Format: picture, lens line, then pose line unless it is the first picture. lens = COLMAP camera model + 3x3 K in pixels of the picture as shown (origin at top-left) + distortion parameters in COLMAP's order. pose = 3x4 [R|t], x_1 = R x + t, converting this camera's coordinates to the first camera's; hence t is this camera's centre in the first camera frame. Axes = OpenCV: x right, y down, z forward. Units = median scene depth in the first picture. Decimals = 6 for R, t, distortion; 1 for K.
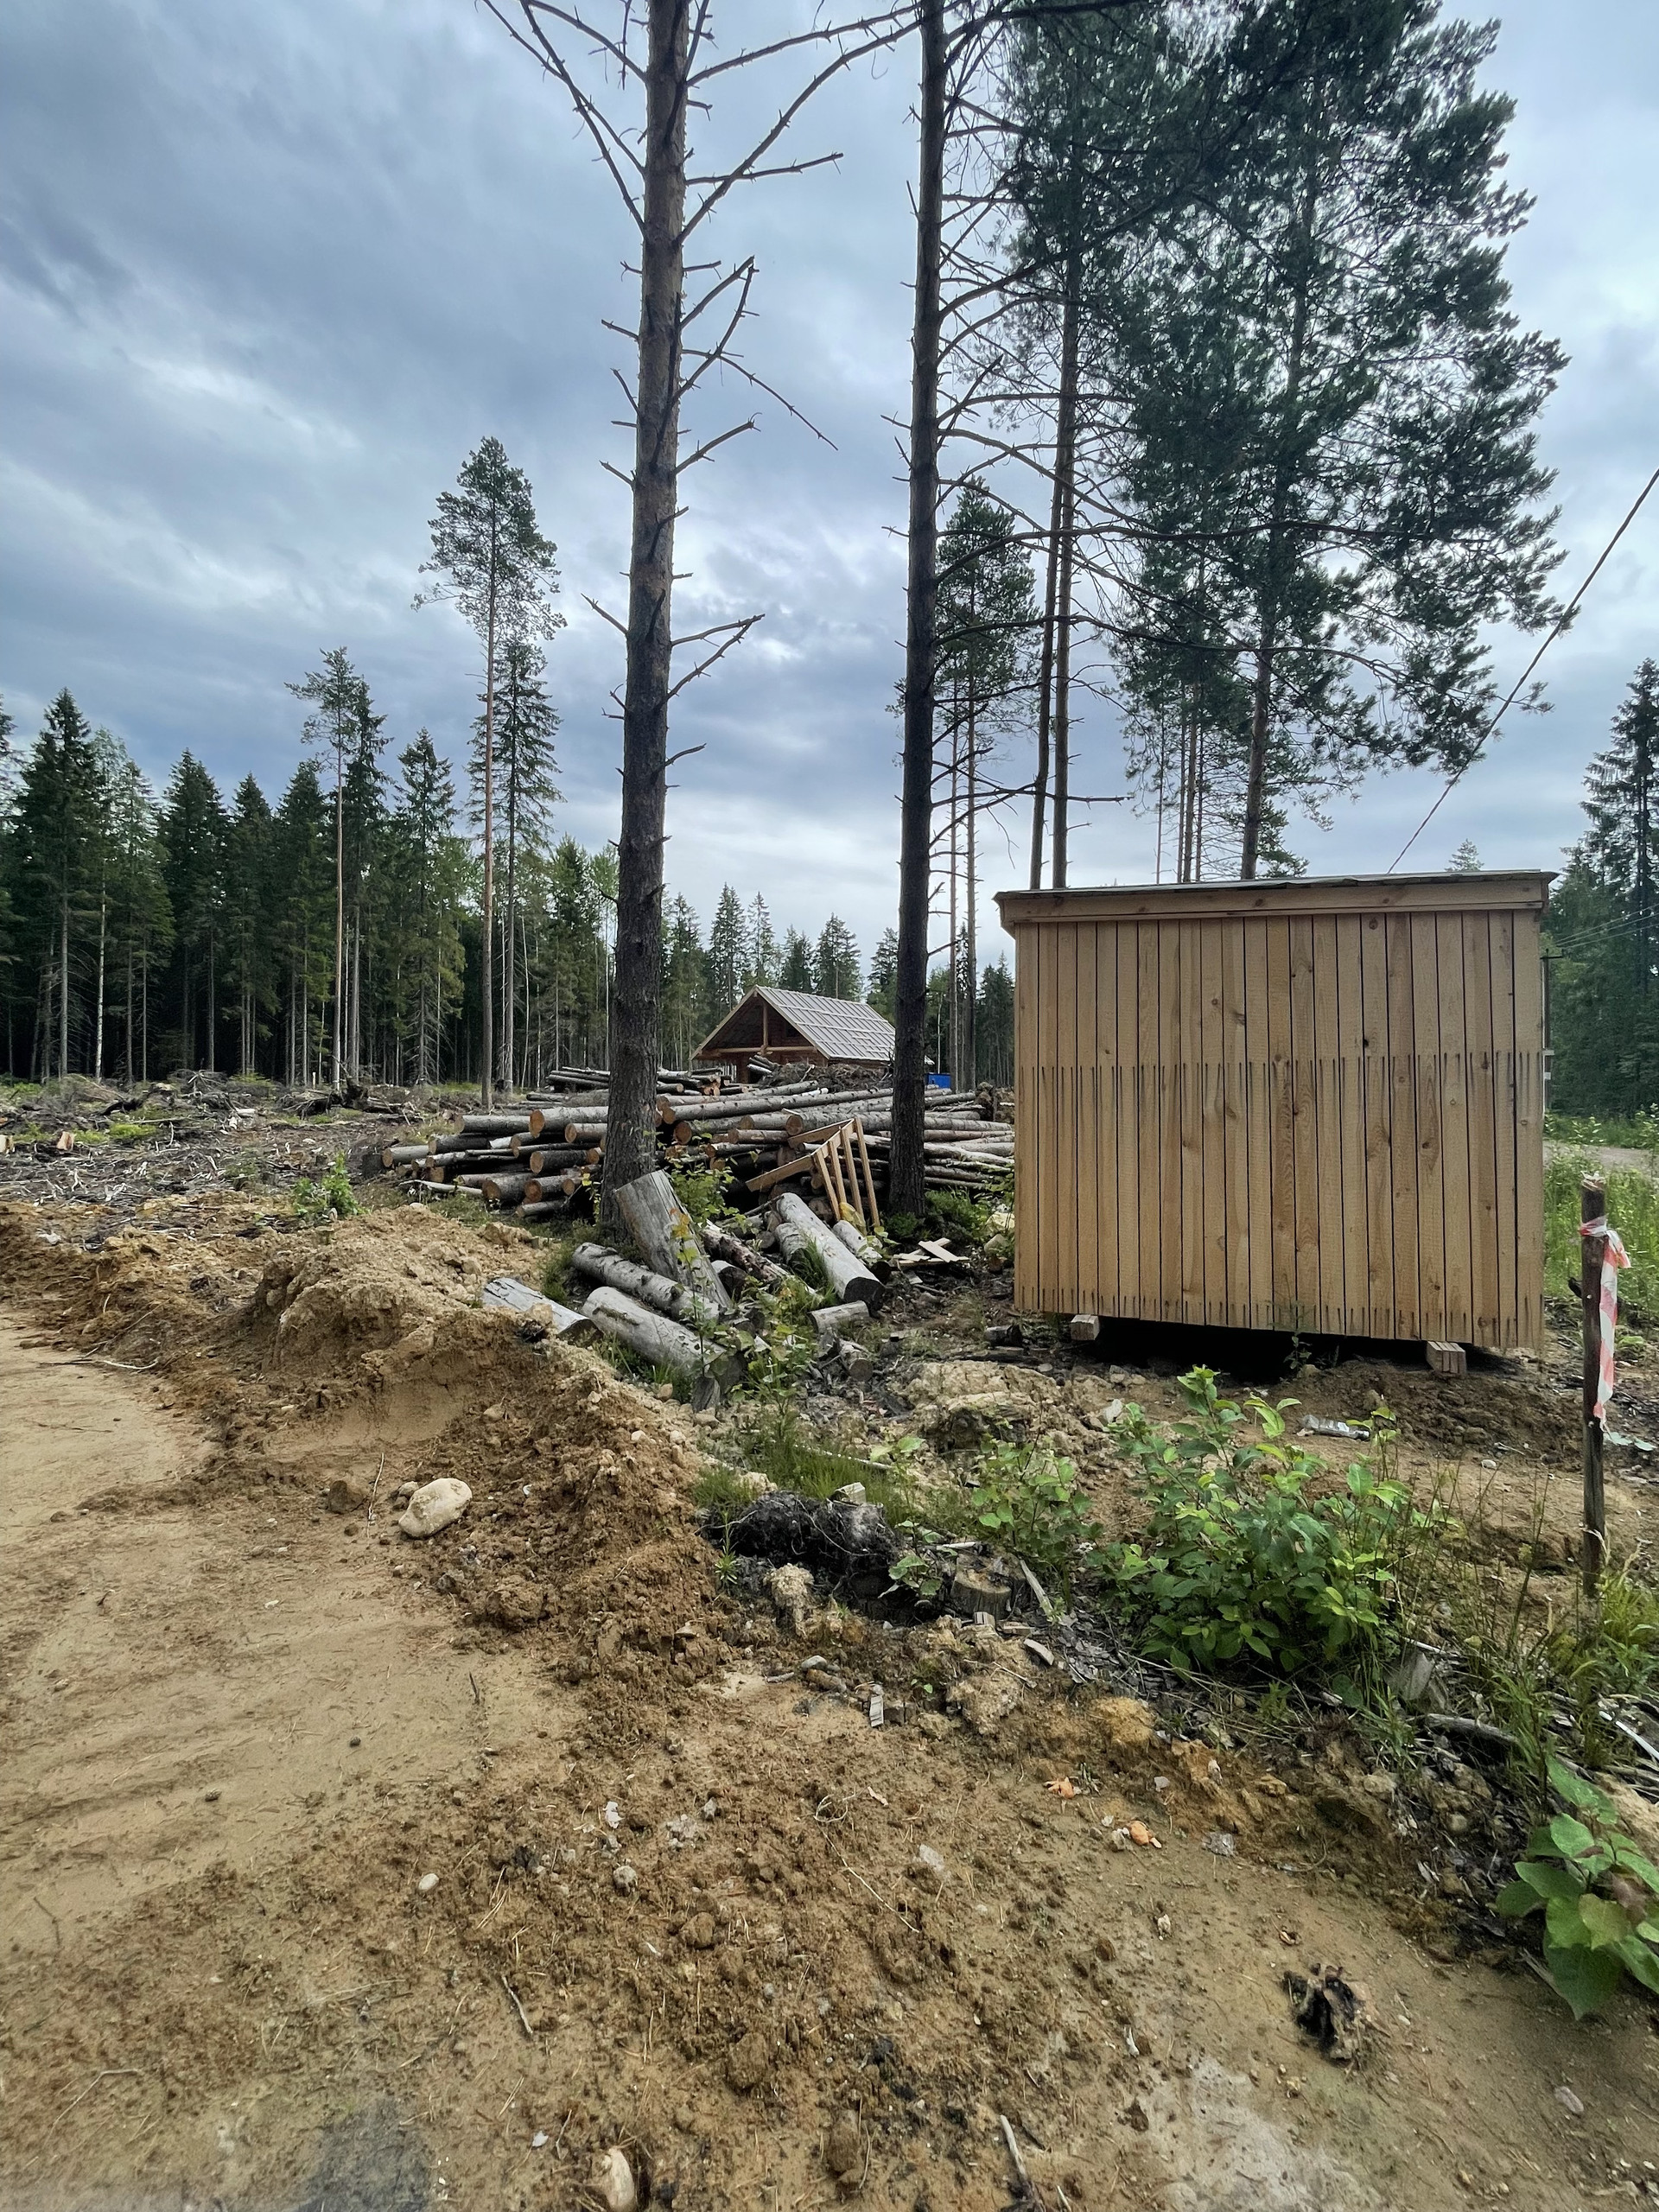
lens RADIAL K [[903.9, 0, 828.0], [0, 903.9, 1096.8], [0, 0, 1]] dist [-0.003947, -0.000156]
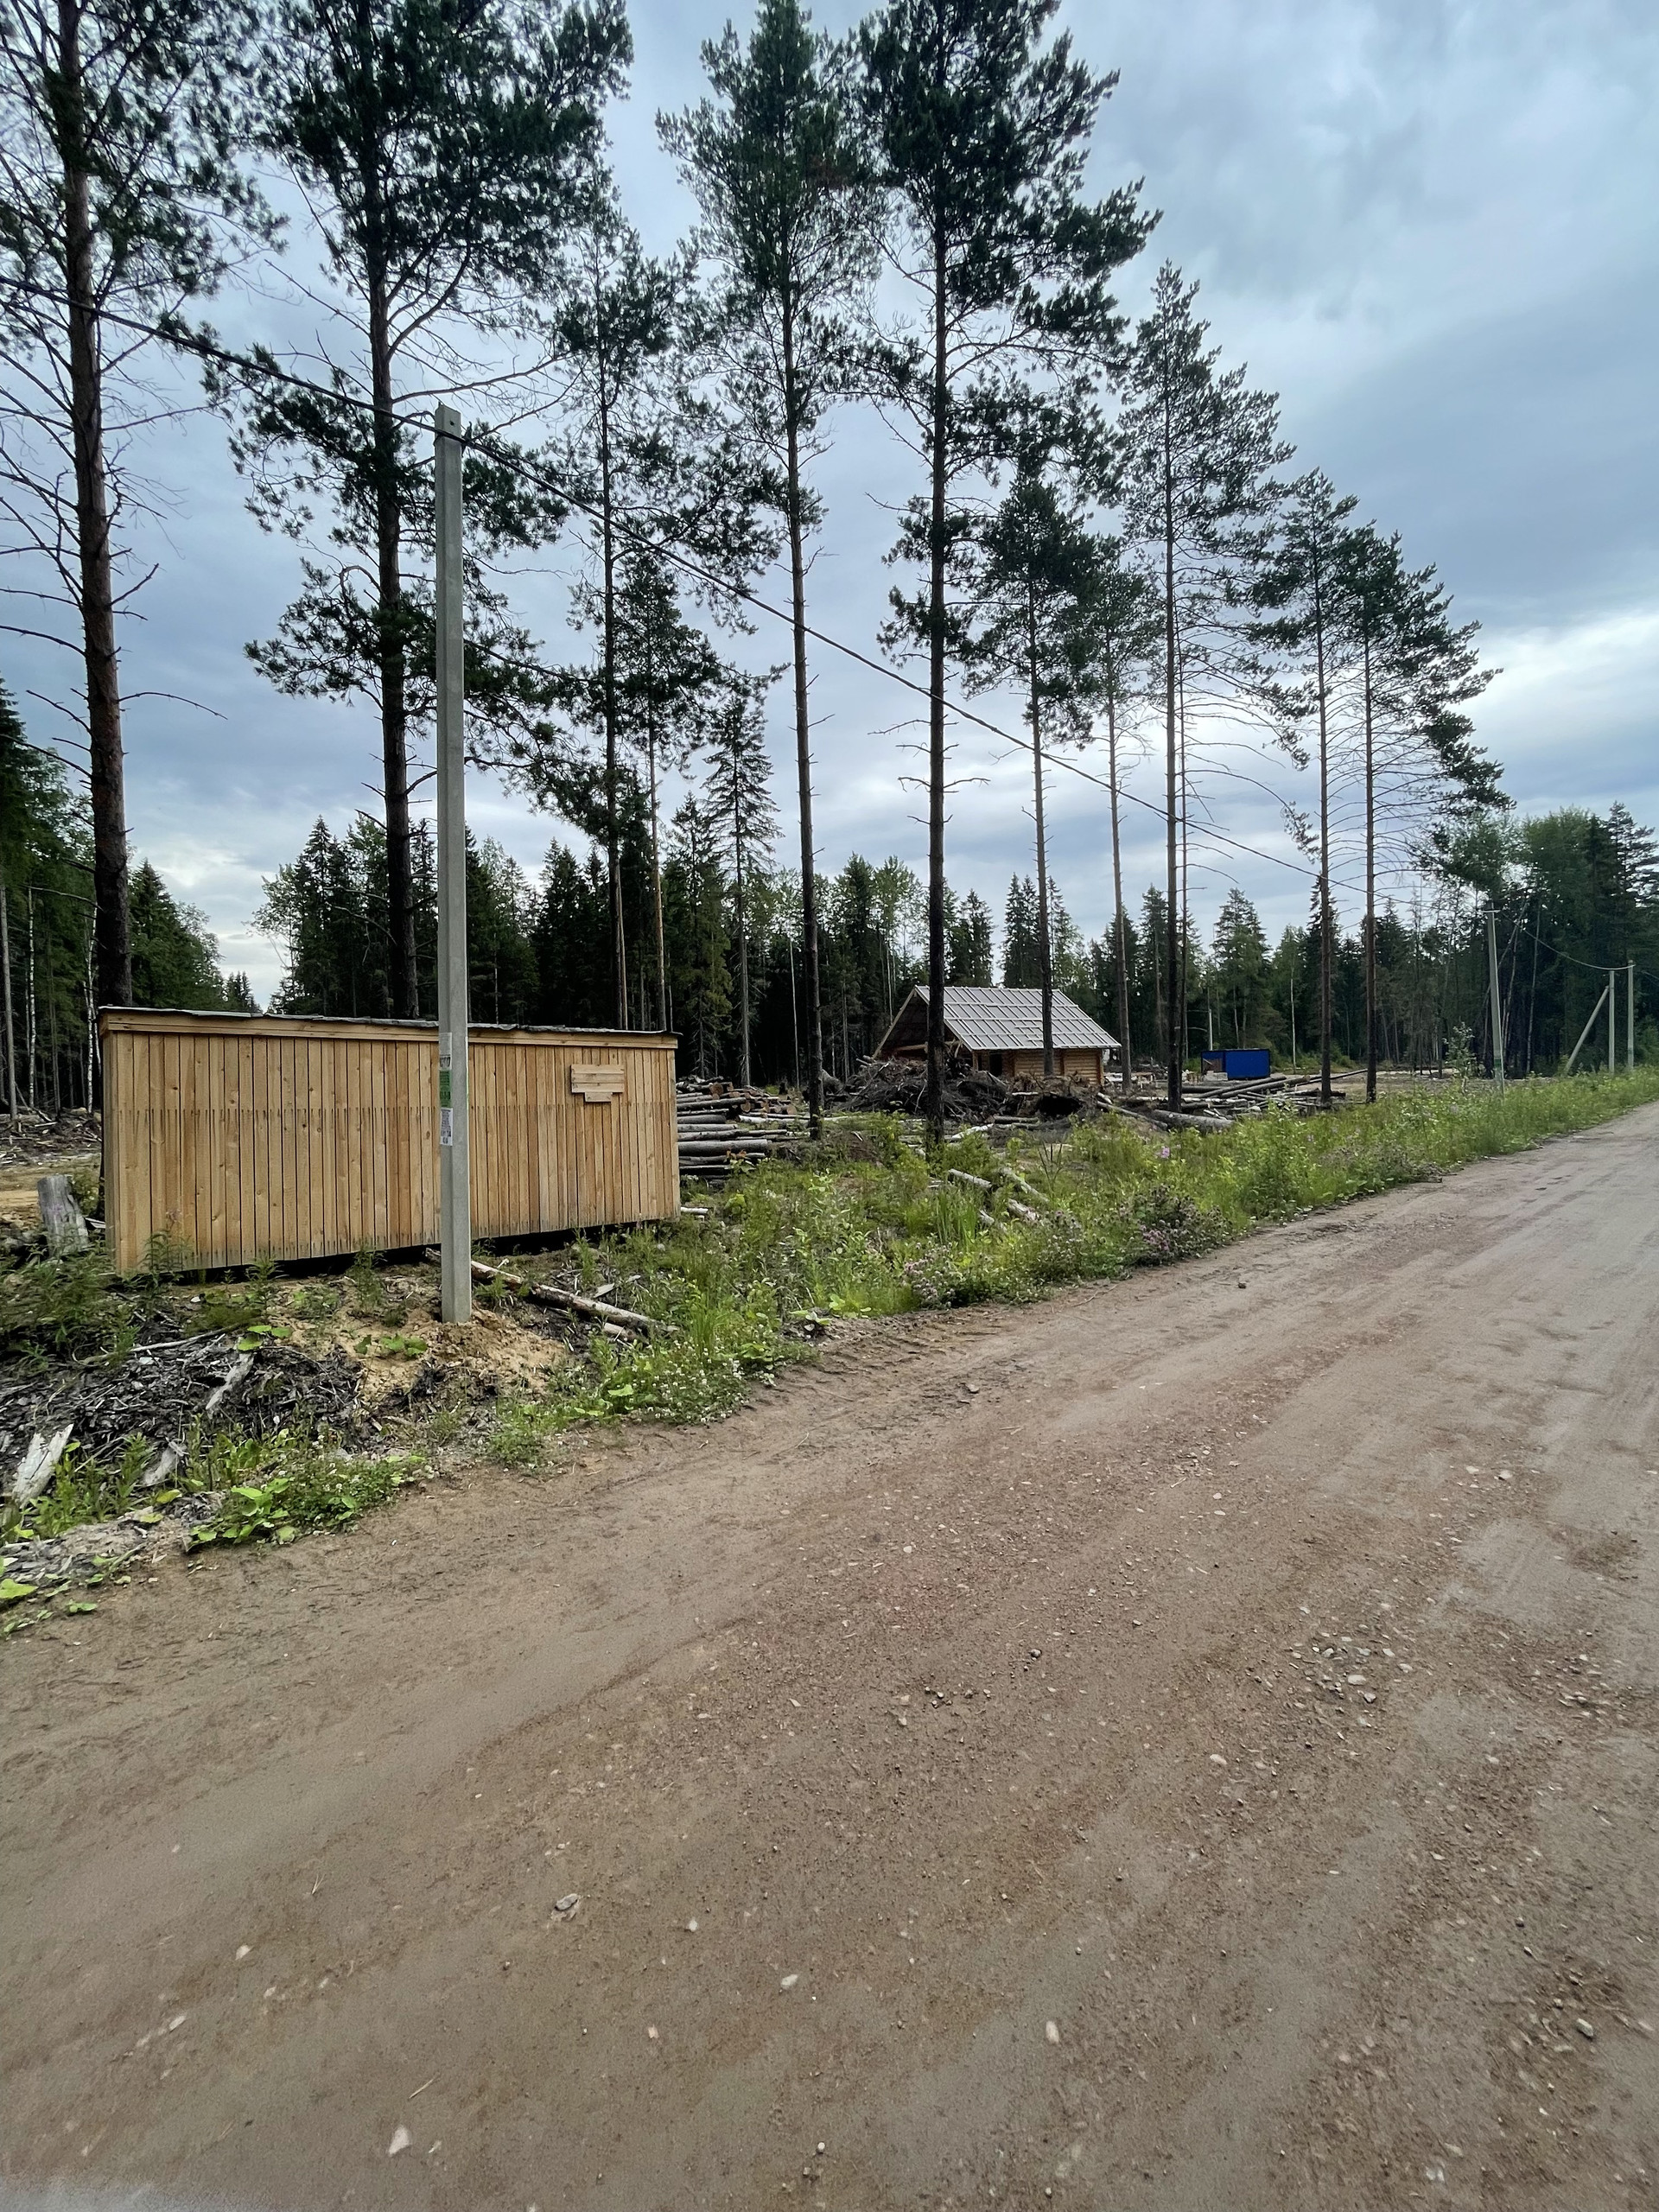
lens RADIAL K [[903.9, 0, 828.0], [0, 903.9, 1096.8], [0, 0, 1]] dist [-0.003947, -0.000156]
pose [[0.899569, -0.044370, -0.434519, 0.228878], [0.049493, 0.998774, 0.000477, -0.000097], [0.433965, -0.021935, 0.900662, 0.003881]]
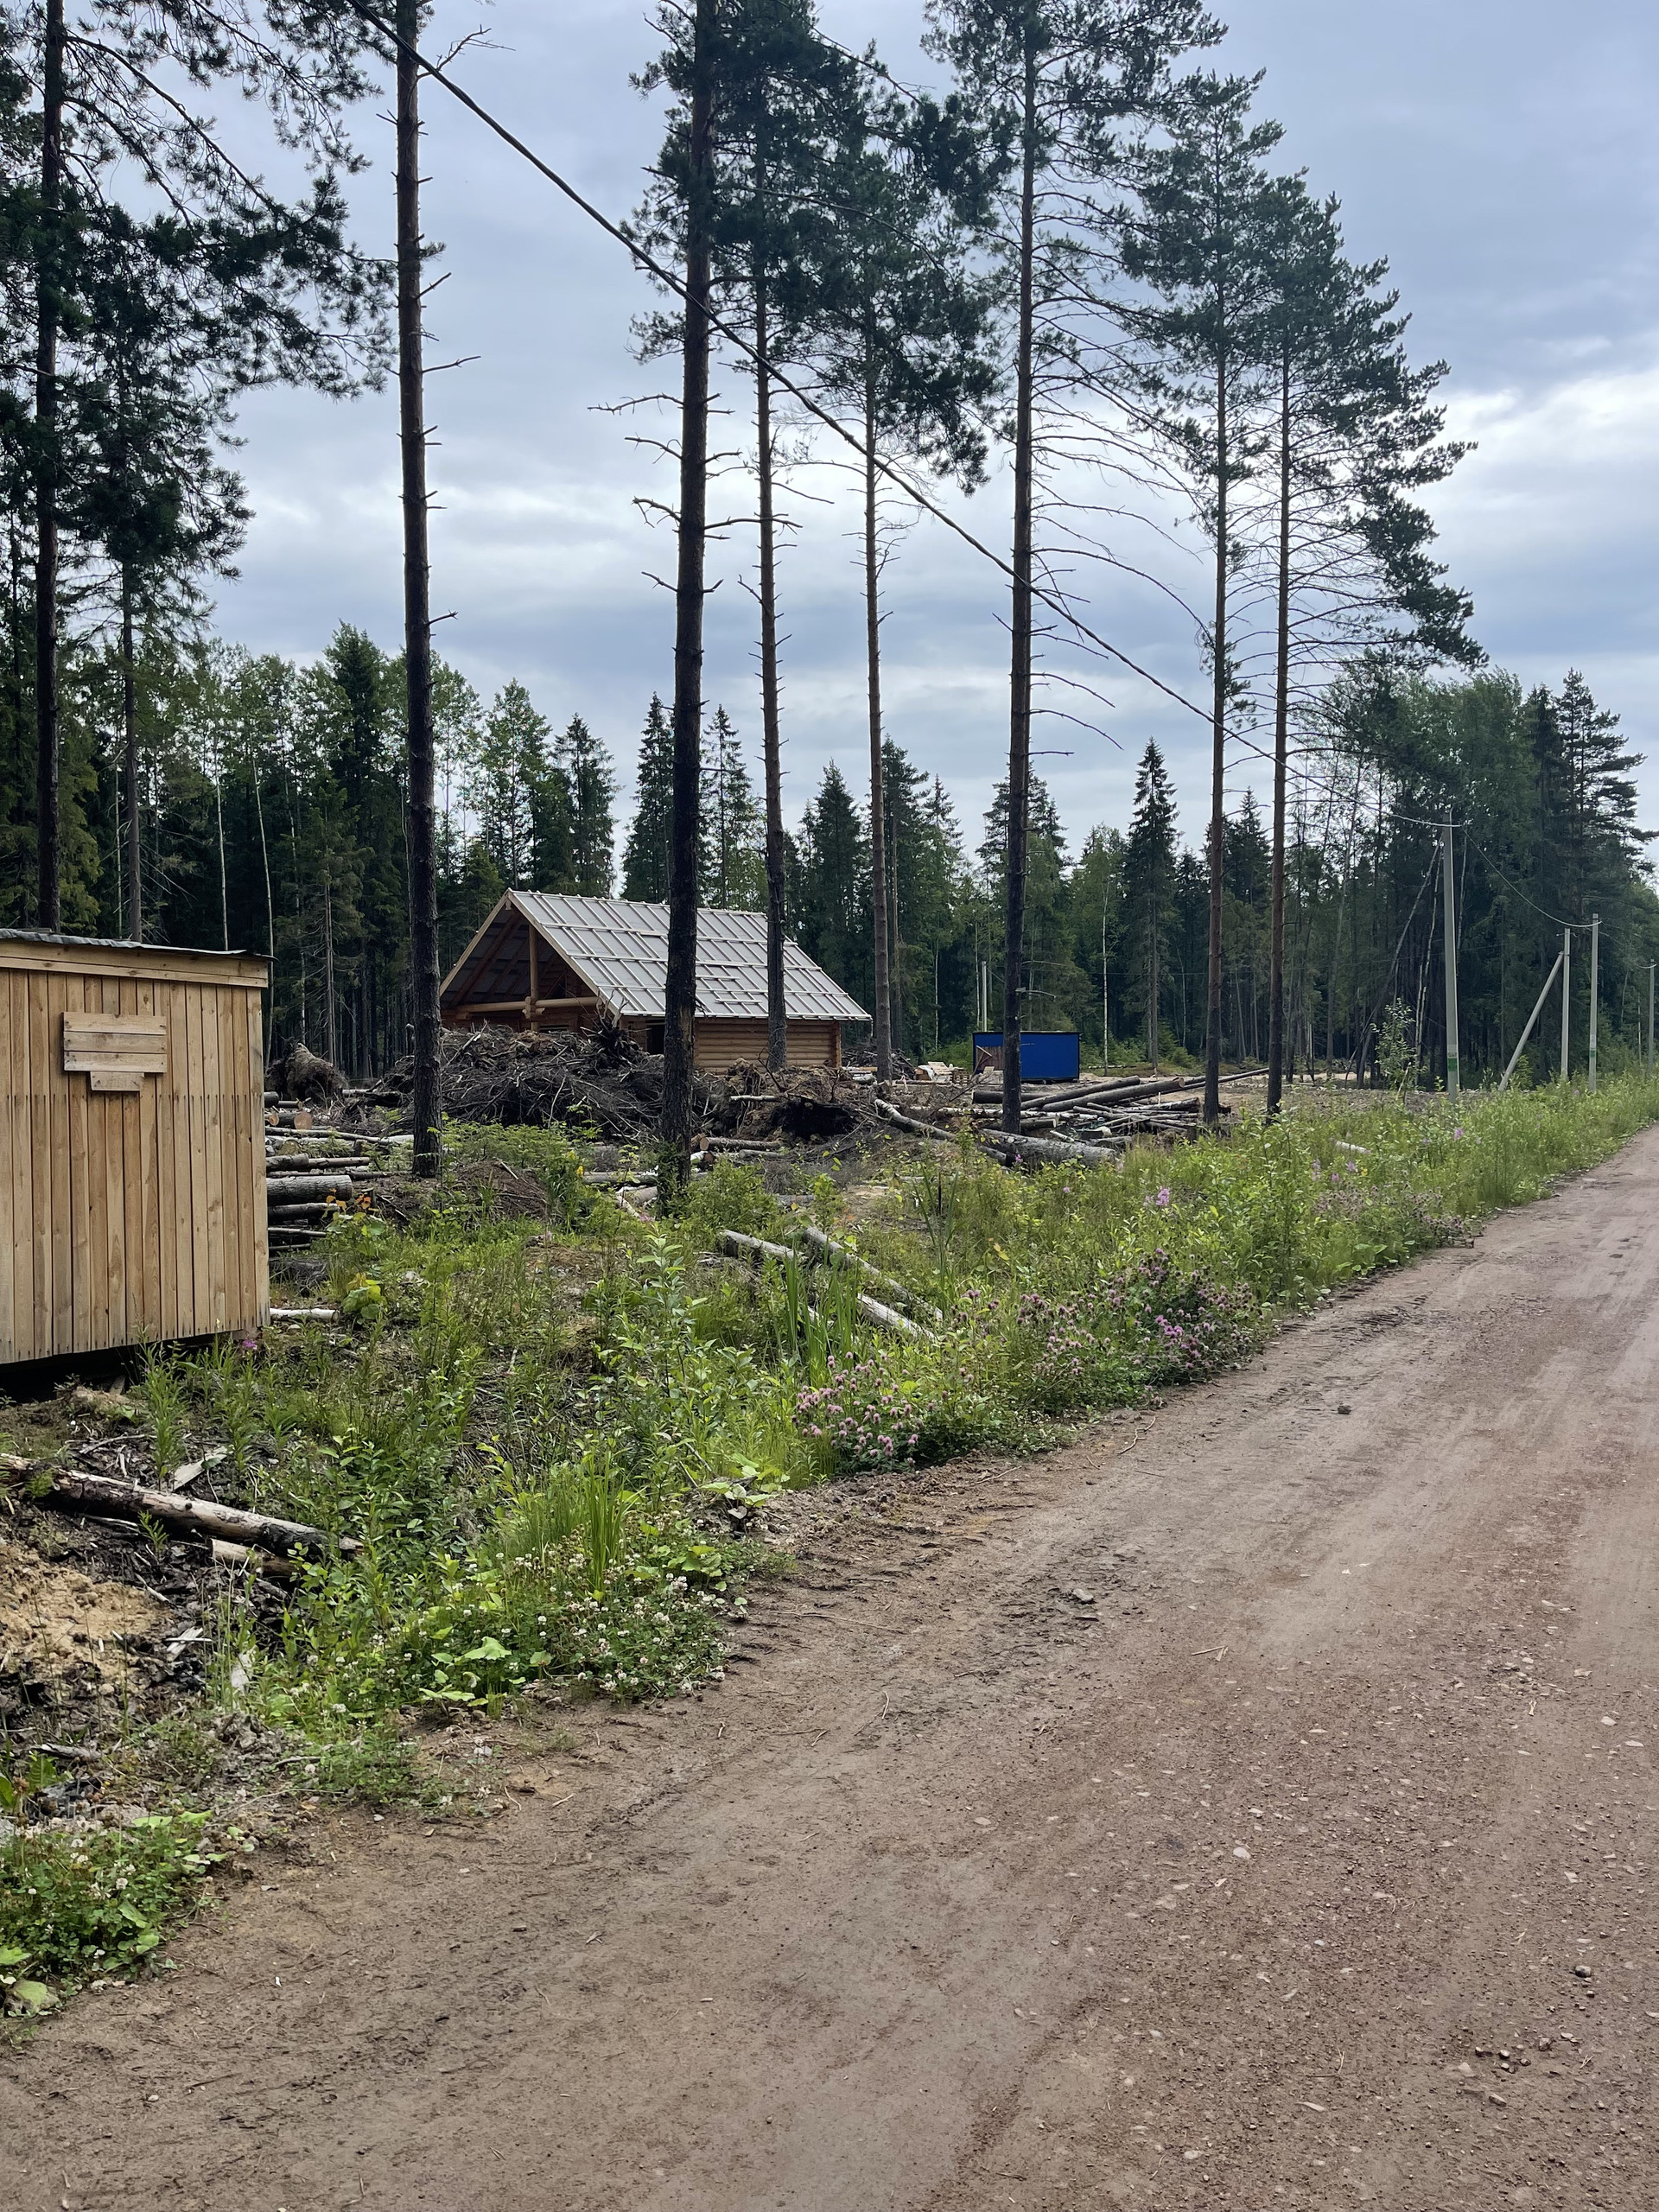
lens RADIAL K [[1692.1, 0, 829.5], [0, 1692.1, 1106.0], [0, 0, 1]] dist [0.050602, -0.038541]
pose [[0.992374, -0.026154, -0.120458, 0.193923], [0.028077, 0.999504, 0.014291, -0.000288], [0.120025, -0.017564, 0.992616, -0.010013]]
